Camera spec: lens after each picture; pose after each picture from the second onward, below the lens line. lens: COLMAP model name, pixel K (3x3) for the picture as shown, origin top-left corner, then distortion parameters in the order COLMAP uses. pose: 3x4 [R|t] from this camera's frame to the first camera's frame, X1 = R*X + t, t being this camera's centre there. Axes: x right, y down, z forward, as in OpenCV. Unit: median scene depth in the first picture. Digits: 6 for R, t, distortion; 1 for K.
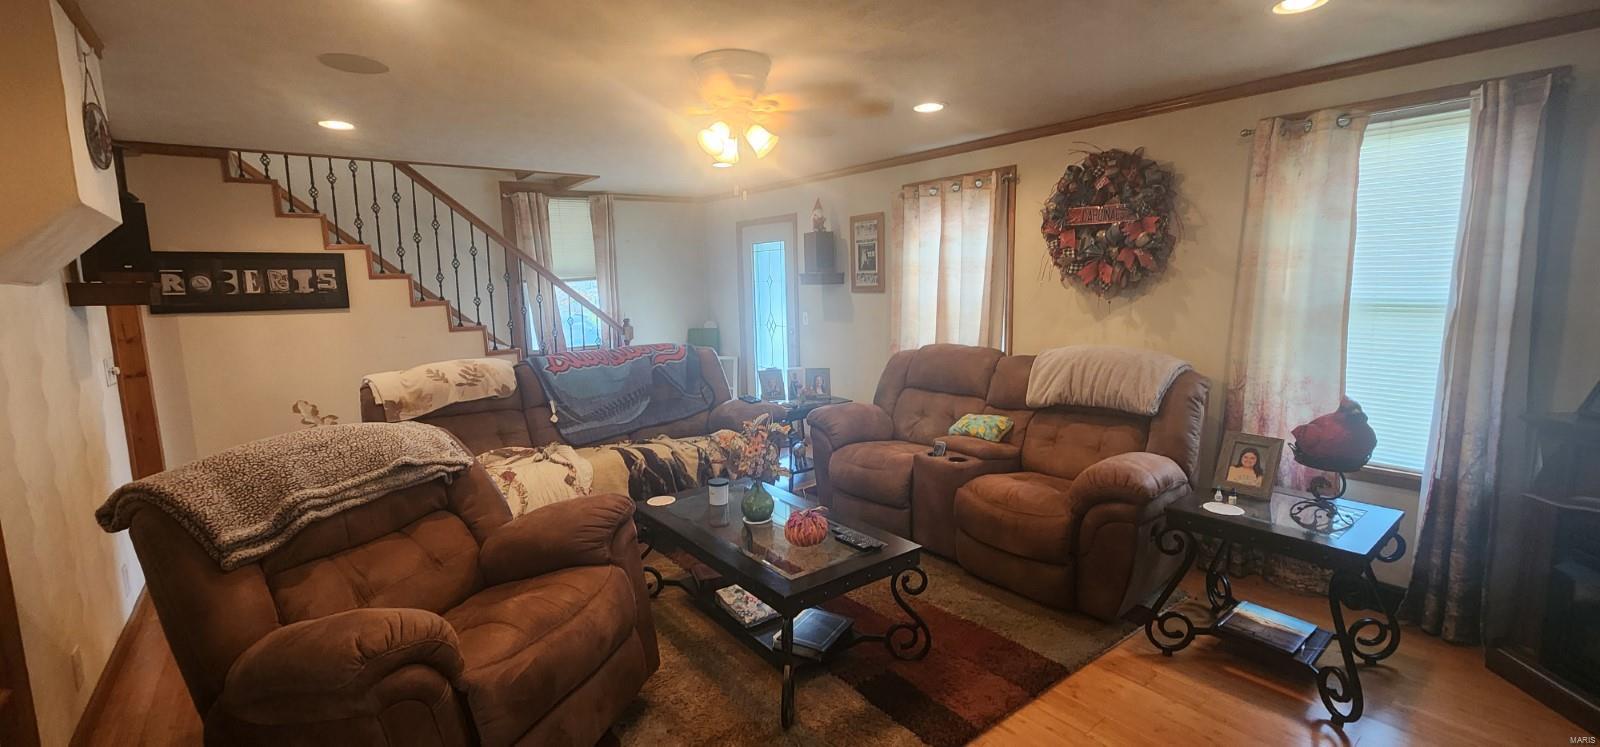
lens RADIAL K [[657.7, 0, 800.0], [0, 657.7, 373.5], [0, 0, 1]] dist [0.001883, -0.000369]
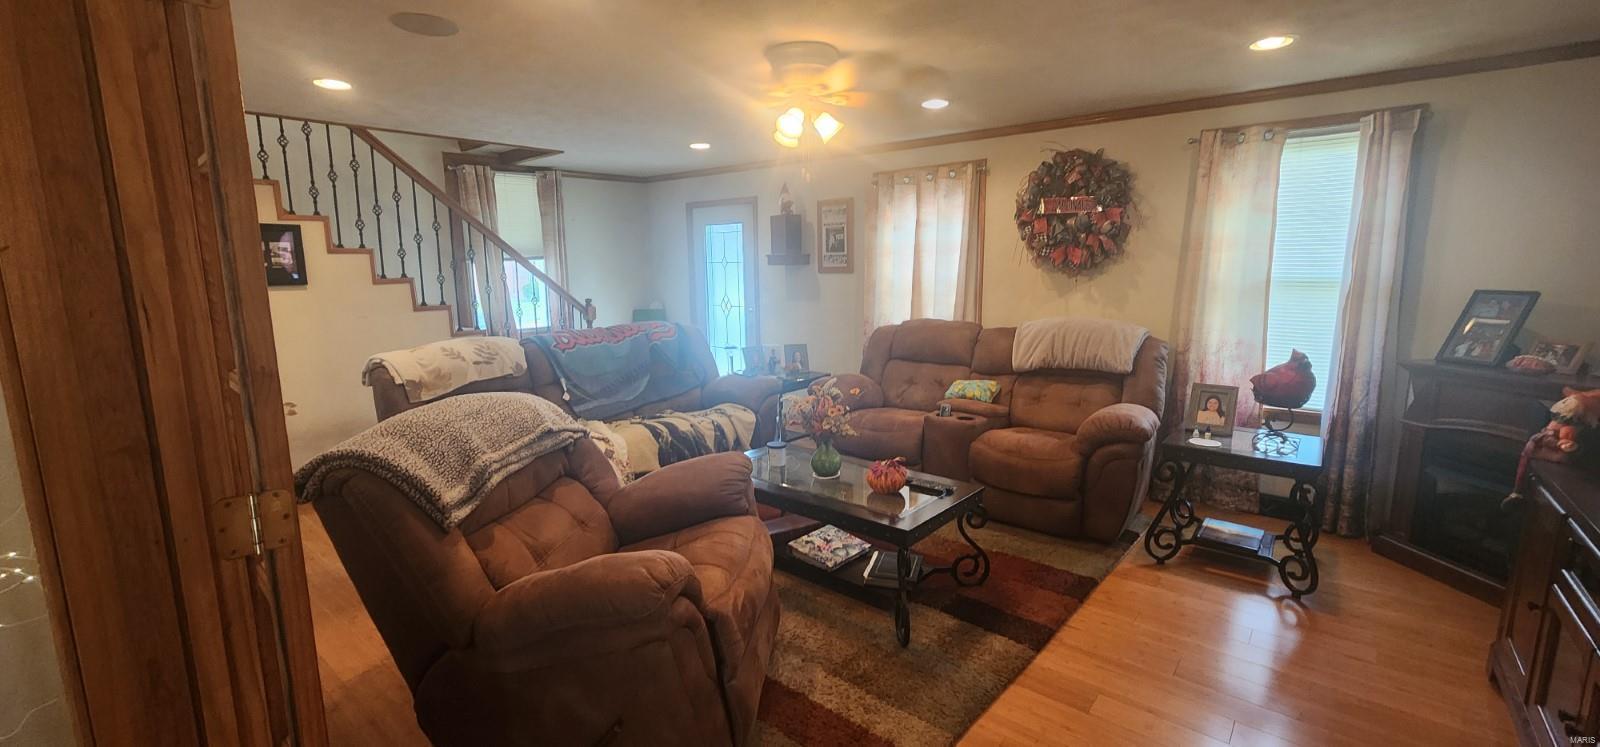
lens RADIAL K [[655.2, 0, 801.3], [0, 655.2, 375.5], [0, 0, 1]] dist [0.000616, 0.000040]
pose [[0.978476, -0.025015, 0.204837, -0.253502], [0.020127, 0.999462, 0.025913, 0.020639], [-0.205375, -0.021232, 0.978453, -0.044300]]
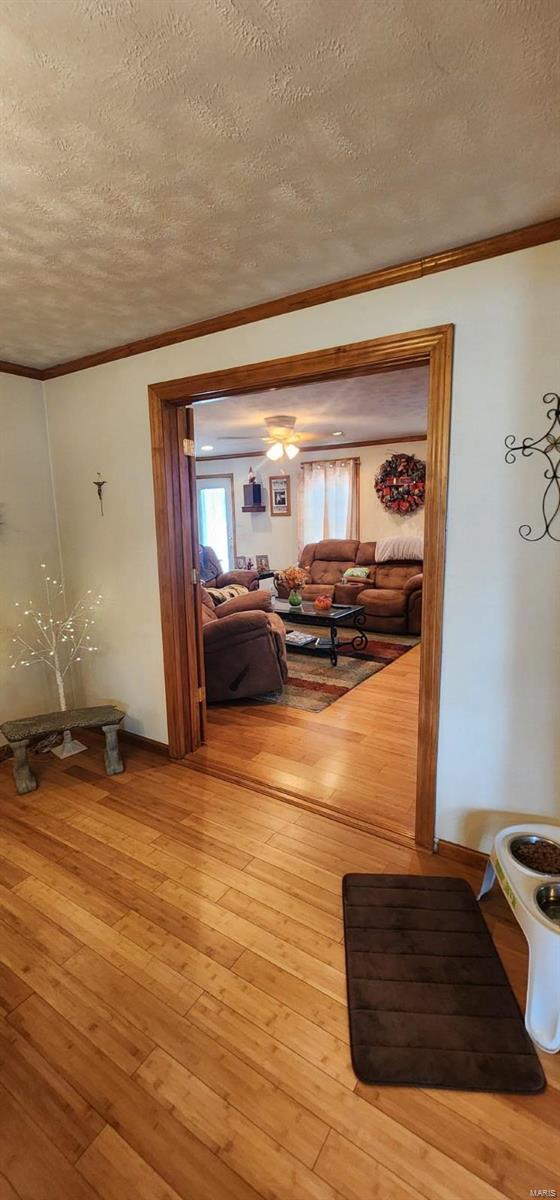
lens RADIAL K [[493.3, 0, 289.3], [0, 493.3, 598.5], [0, 0, 1]] dist [0.001883, -0.000369]
pose [[0.942657, -0.061342, 0.328076, -0.538142], [0.051528, 0.997928, 0.038533, 0.094939], [-0.329760, -0.019419, 0.943865, -0.571947]]
